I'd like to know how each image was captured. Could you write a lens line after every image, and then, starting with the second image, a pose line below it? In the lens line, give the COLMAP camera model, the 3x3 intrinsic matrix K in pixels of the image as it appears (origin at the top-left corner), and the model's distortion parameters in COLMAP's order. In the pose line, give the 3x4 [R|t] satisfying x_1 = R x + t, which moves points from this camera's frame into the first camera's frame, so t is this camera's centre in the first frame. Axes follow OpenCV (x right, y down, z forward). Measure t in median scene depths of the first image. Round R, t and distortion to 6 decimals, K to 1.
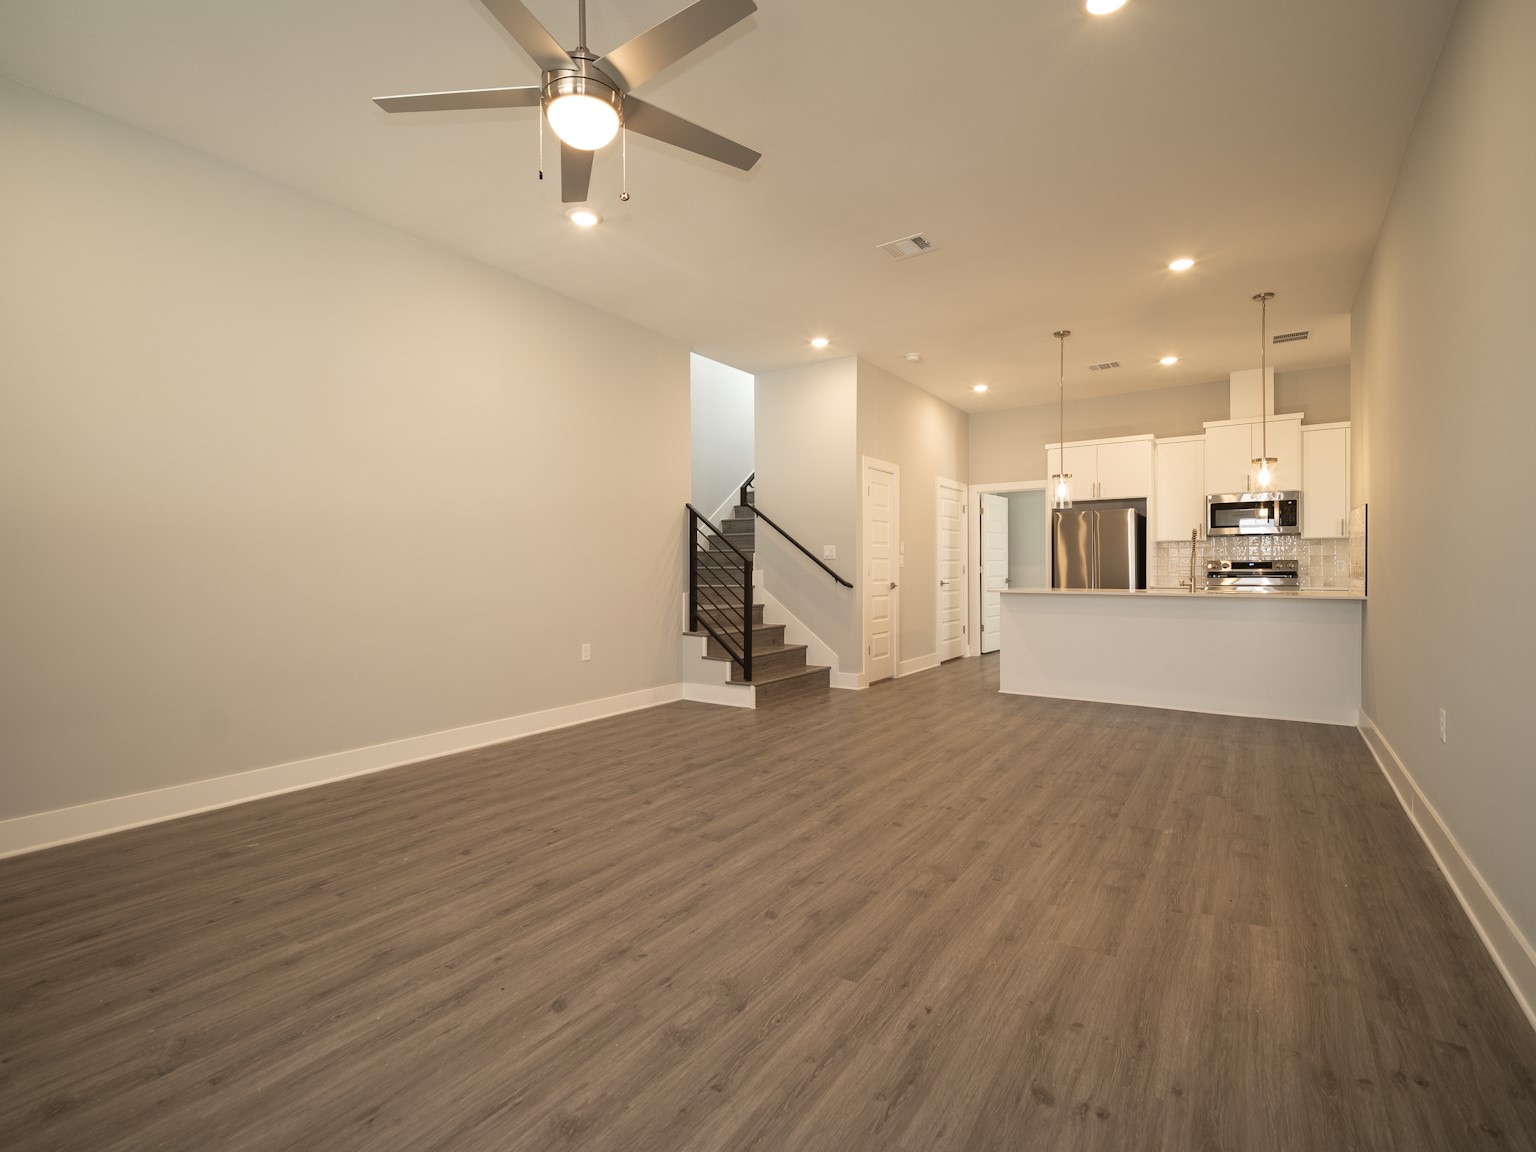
lens RADIAL K [[717.0, 0, 756.0], [0, 717.0, 568.2], [0, 0, 1]] dist [0.025906, 0.000104]
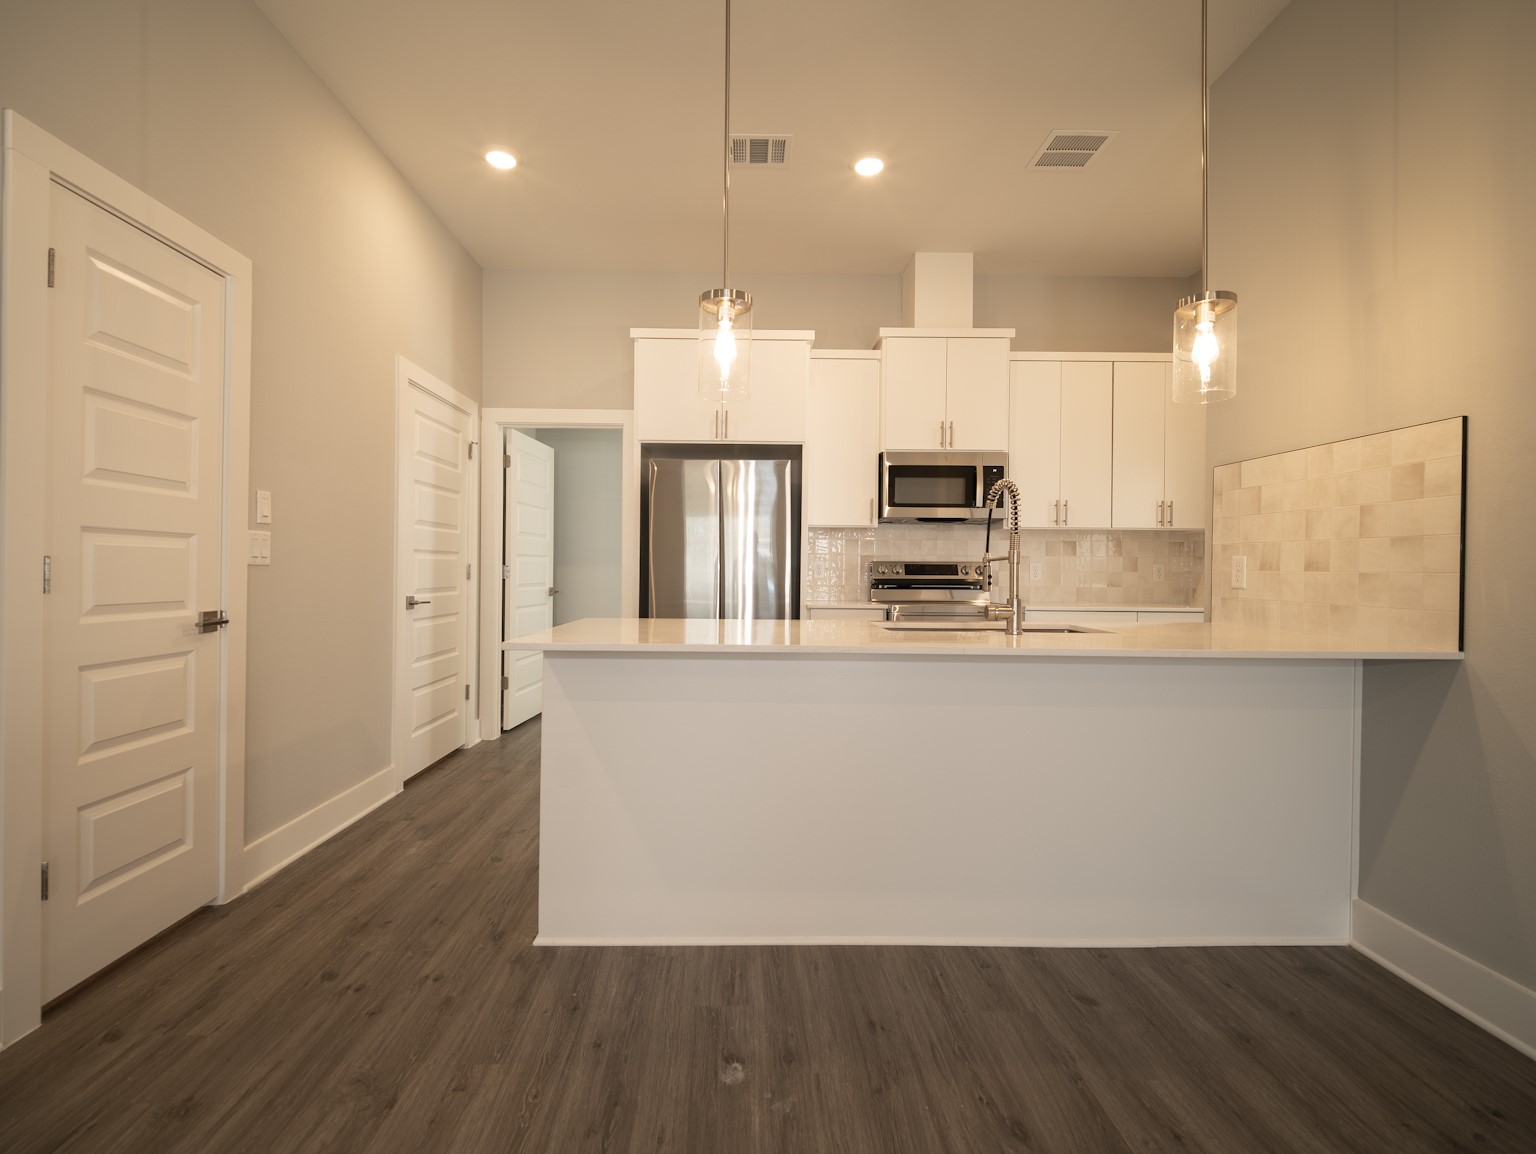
lens RADIAL K [[717.0, 0, 757.5], [0, 717.0, 571.8], [0, 0, 1]] dist [0.025906, 0.000104]
pose [[0.808910, 0.009188, 0.587861, 0.167835], [-0.011223, 0.999937, -0.000186, -0.000217], [-0.587826, -0.006447, 0.808962, 0.508817]]
